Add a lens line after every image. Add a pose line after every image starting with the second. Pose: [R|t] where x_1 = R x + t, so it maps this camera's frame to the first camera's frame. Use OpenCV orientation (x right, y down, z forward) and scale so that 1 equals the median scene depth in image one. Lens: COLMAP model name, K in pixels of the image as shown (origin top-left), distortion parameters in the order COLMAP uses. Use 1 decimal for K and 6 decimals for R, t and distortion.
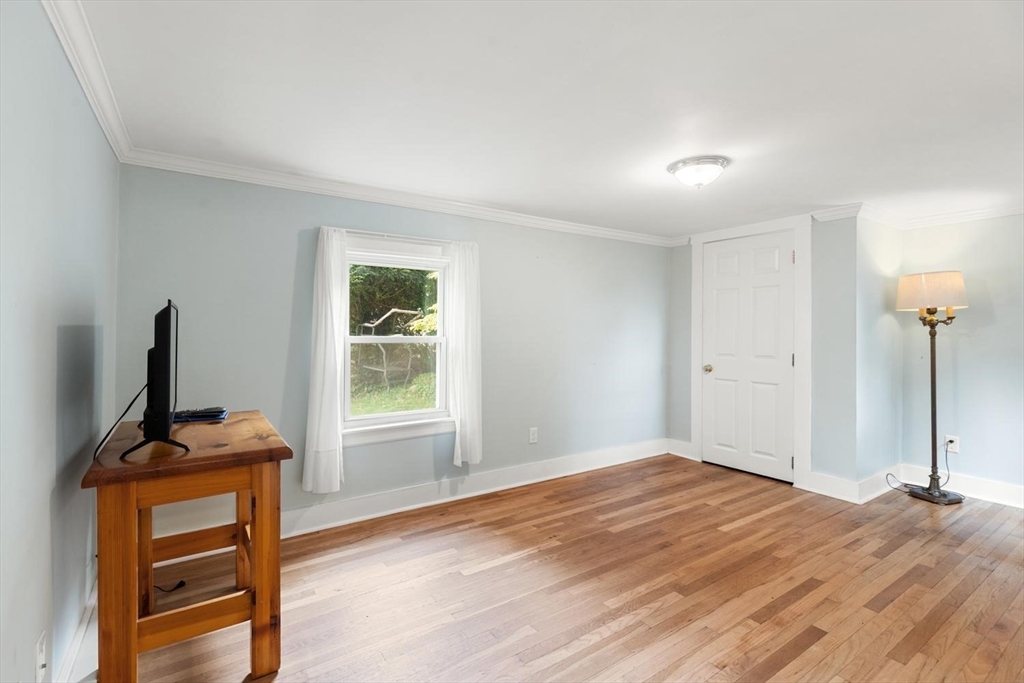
lens RADIAL K [[476.9, 0, 507.1], [0, 476.9, 336.2], [0, 0, 1]] dist [0.016834, -0.000087]
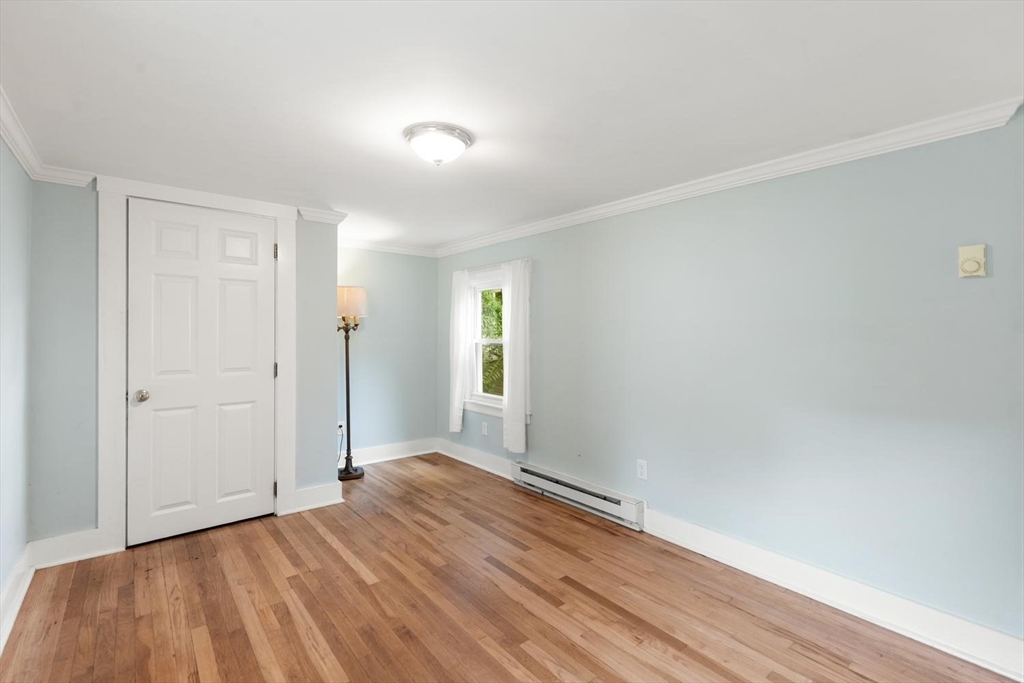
lens RADIAL K [[476.9, 0, 507.1], [0, 476.9, 336.2], [0, 0, 1]] dist [0.016834, -0.000087]
pose [[-0.089256, -0.008791, 0.995970, -0.368681], [0.010745, 0.999894, 0.009788, -0.018746], [-0.995951, 0.011575, -0.089152, 0.816944]]
